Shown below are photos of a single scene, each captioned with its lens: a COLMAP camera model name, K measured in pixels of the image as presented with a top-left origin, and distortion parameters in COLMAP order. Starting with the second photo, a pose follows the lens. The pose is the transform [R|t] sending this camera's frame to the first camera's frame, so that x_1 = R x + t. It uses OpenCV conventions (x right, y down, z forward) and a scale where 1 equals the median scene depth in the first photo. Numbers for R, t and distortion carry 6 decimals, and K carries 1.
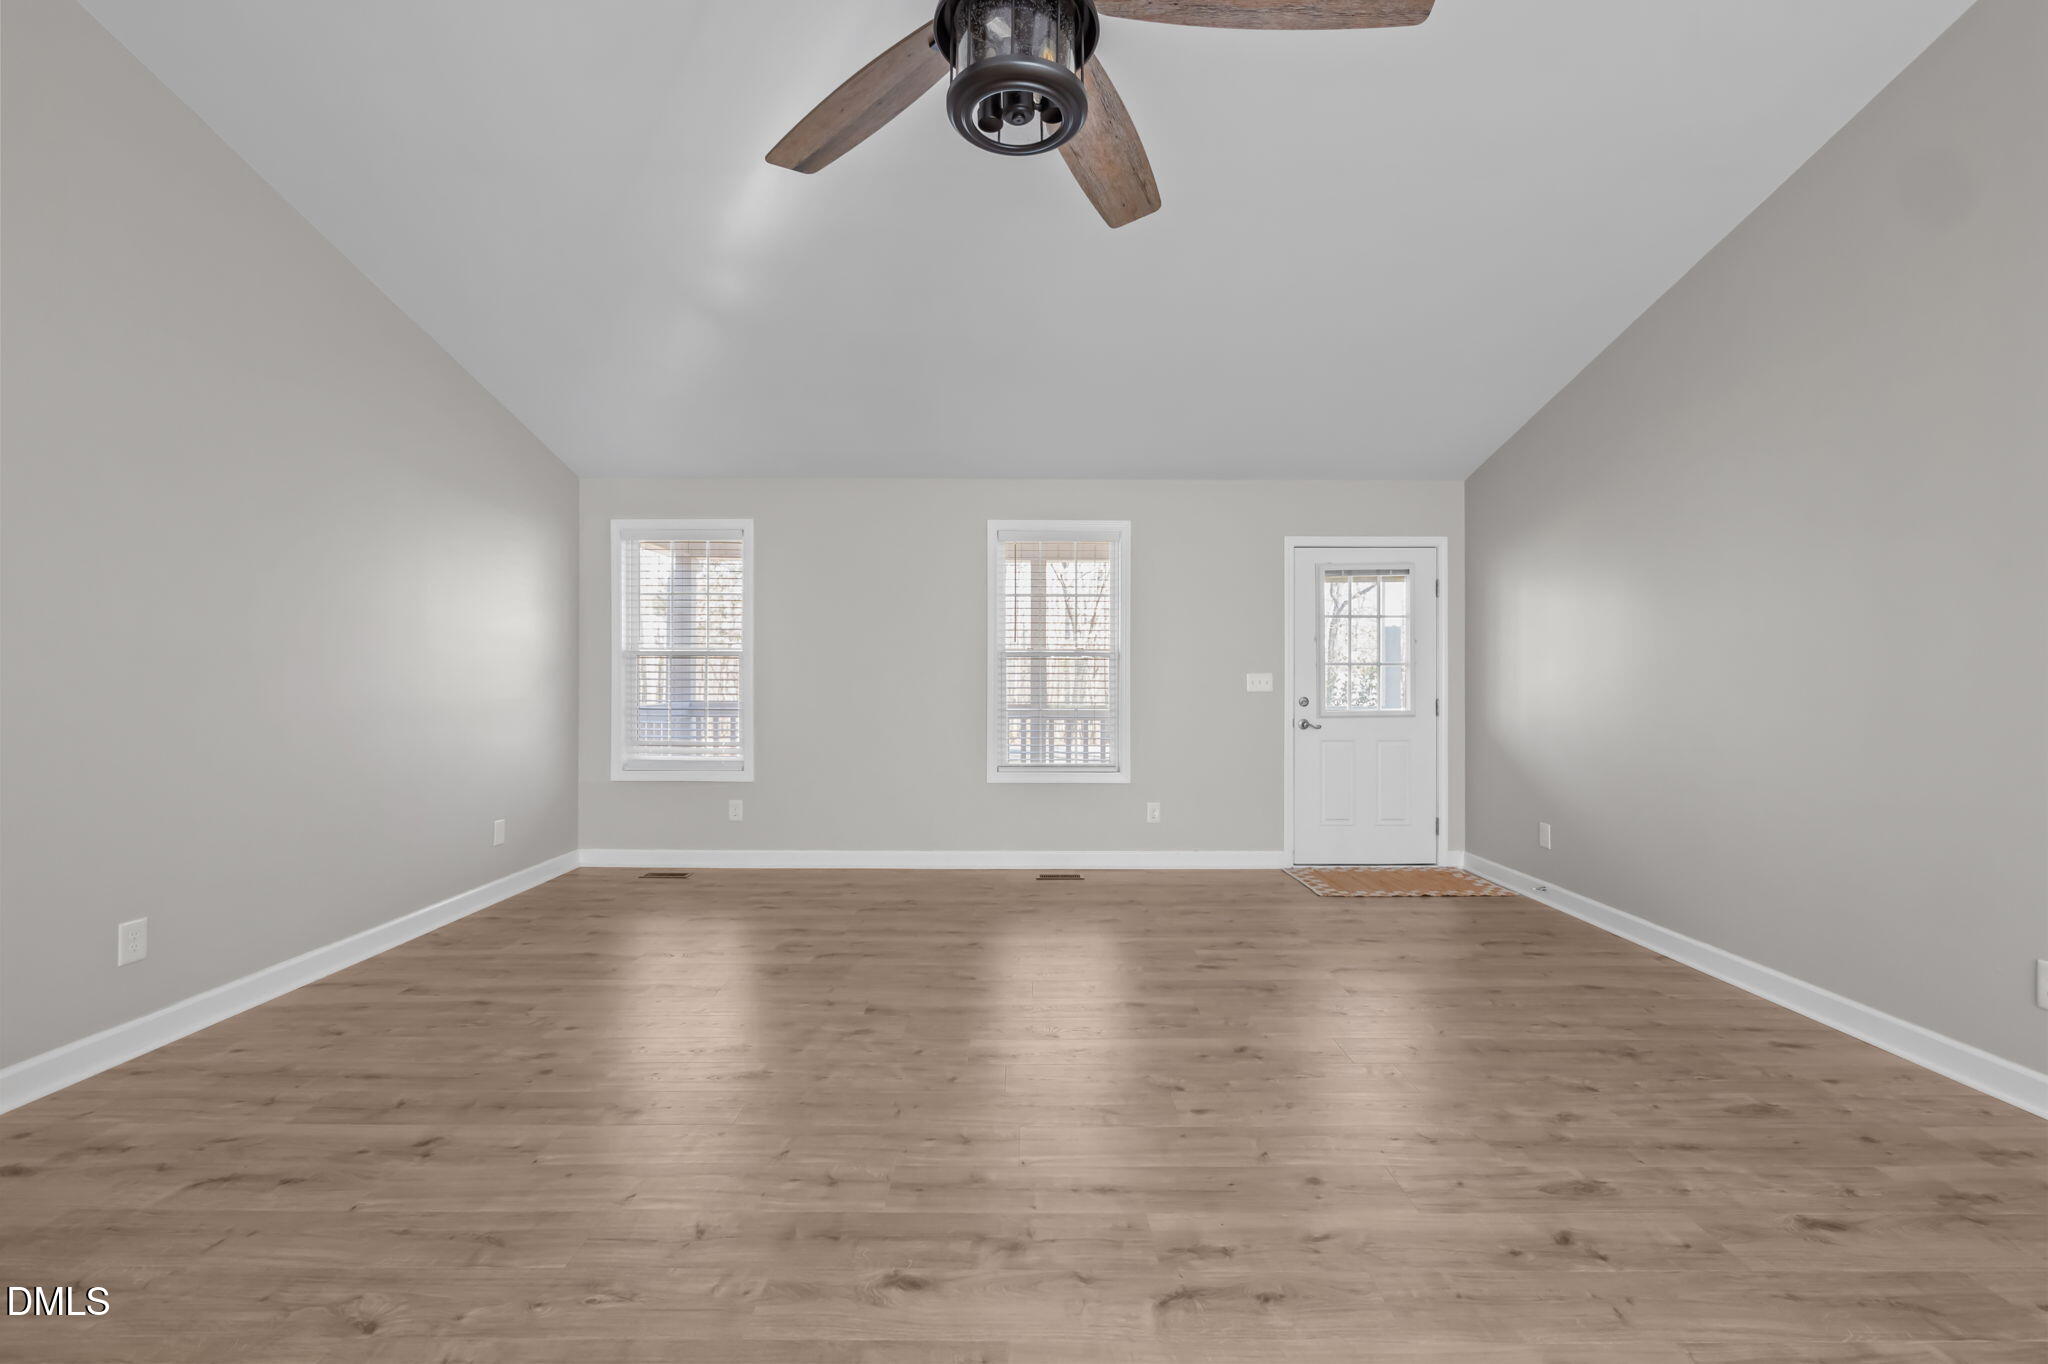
lens RADIAL K [[876.7, 0, 1023.6], [0, 876.7, 676.6], [0, 0, 1]] dist [-0.002643, -0.000168]
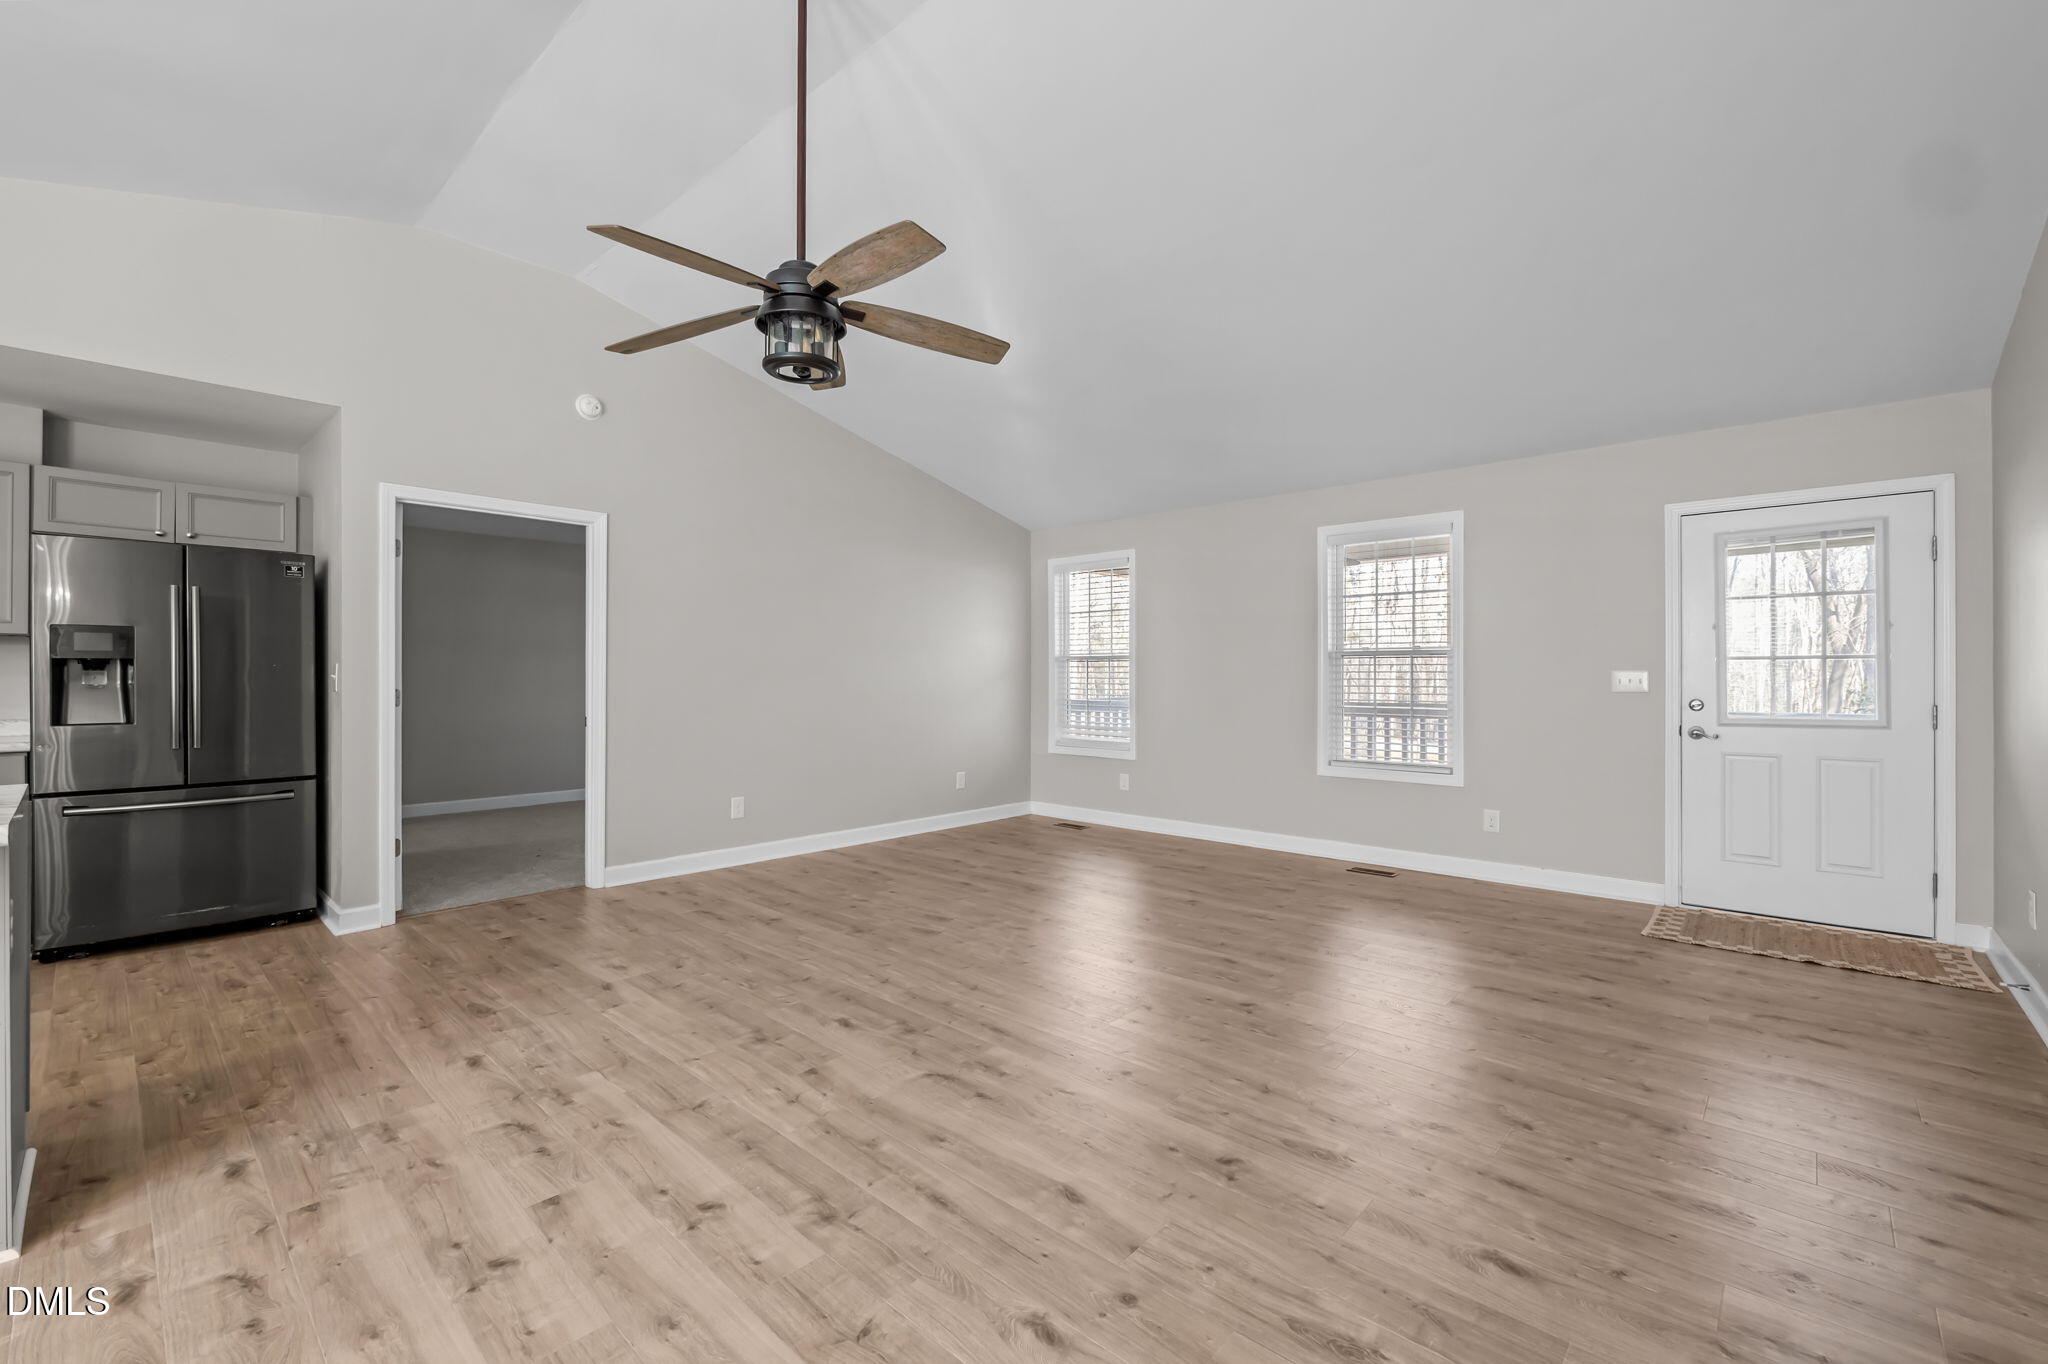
lens RADIAL K [[856.3, 0, 1020.5], [0, 856.3, 676.0], [0, 0, 1]] dist [-0.003537, -0.000353]
pose [[0.736180, -0.001786, -0.676783, 0.398428], [0.001916, 0.999998, -0.000555, 0.001023], [0.676783, -0.000888, 0.736182, -0.005071]]
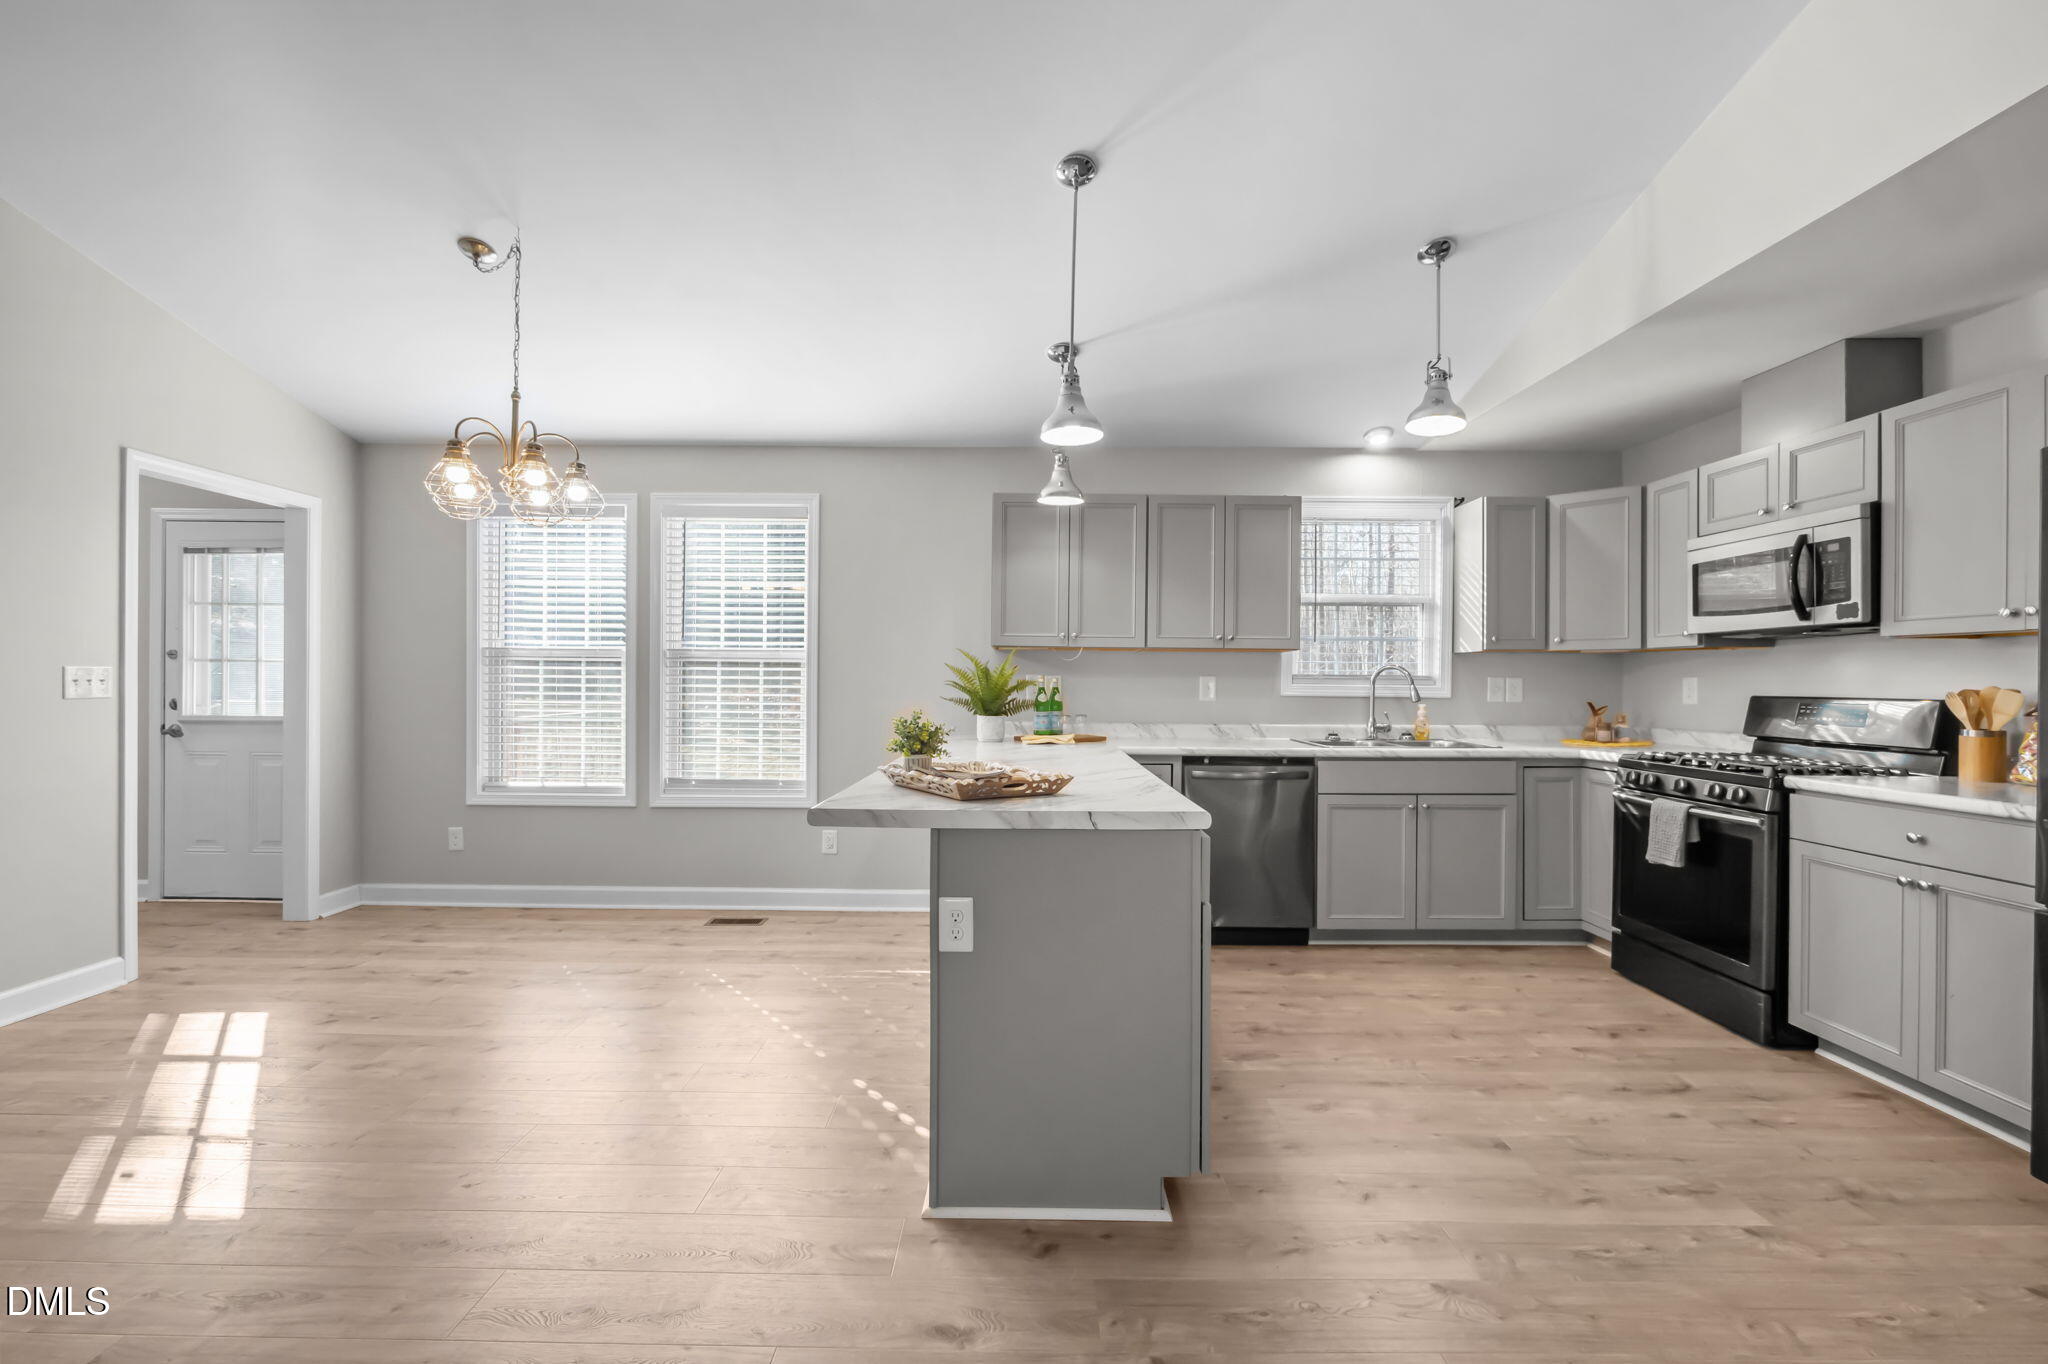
lens RADIAL K [[852.4, 0, 1025.5], [0, 852.4, 686.3], [0, 0, 1]] dist [-0.003338, 0.000124]
pose [[-0.999951, -0.009357, 0.003199, -0.136432], [-0.009351, 0.999954, 0.001990, -0.001508], [-0.003218, 0.001960, -0.999993, 0.324649]]
